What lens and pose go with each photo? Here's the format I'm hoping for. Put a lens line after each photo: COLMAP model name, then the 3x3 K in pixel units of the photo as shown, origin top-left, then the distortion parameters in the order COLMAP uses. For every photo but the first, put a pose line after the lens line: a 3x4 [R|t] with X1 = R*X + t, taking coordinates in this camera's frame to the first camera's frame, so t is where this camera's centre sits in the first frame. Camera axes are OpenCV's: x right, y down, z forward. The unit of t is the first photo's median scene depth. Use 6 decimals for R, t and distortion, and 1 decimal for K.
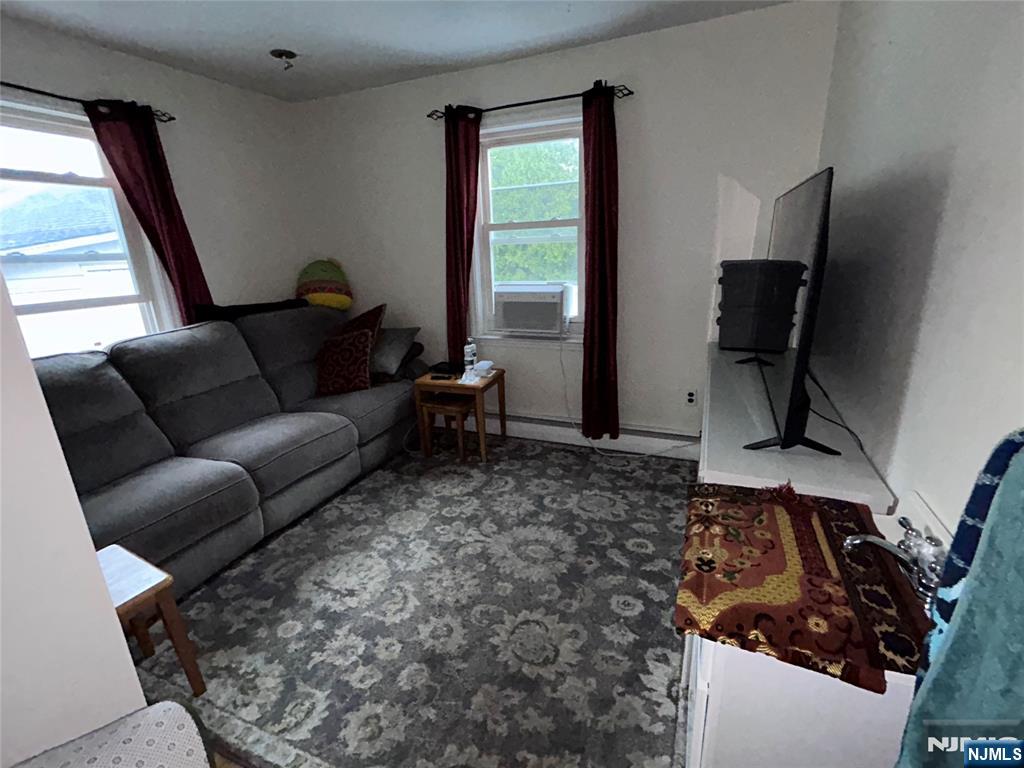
lens RADIAL K [[466.1, 0, 512.4], [0, 466.1, 387.8], [0, 0, 1]] dist [-0.004664, 0.001351]
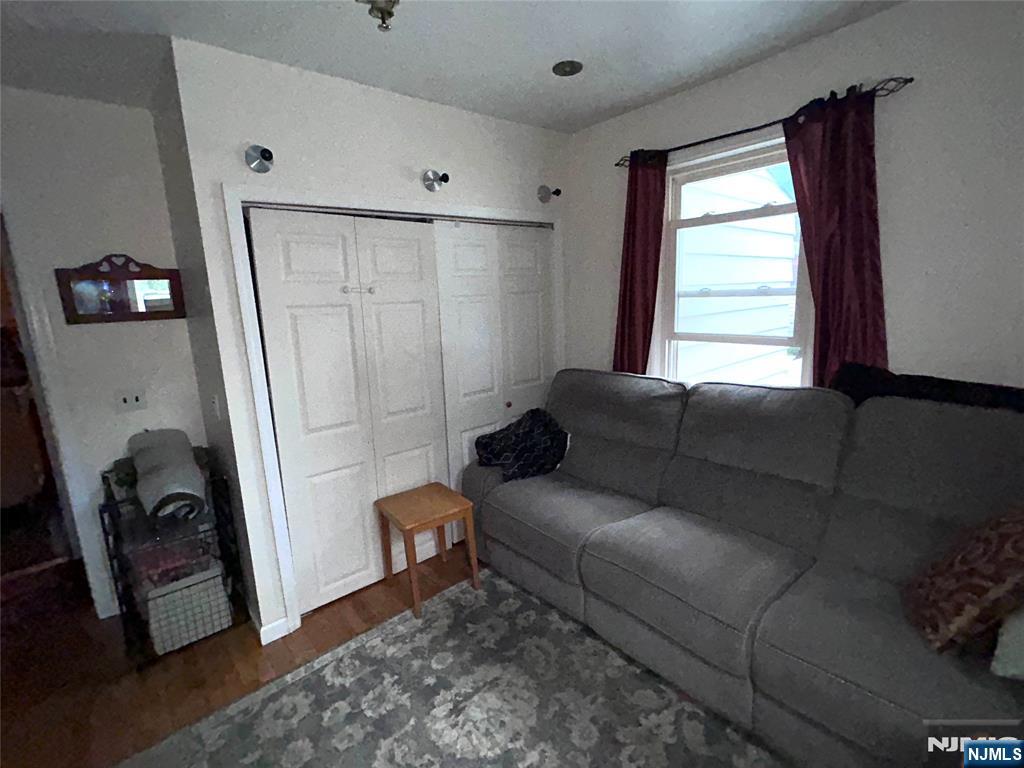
lens RADIAL K [[466.1, 0, 511.6], [0, 466.1, 384.6], [0, 0, 1]] dist [-0.004664, 0.001351]
pose [[-0.441804, 0.220732, -0.869533, 0.212985], [-0.200346, 0.920502, 0.335466, -0.408863], [0.874455, 0.322418, -0.362458, 1.212835]]
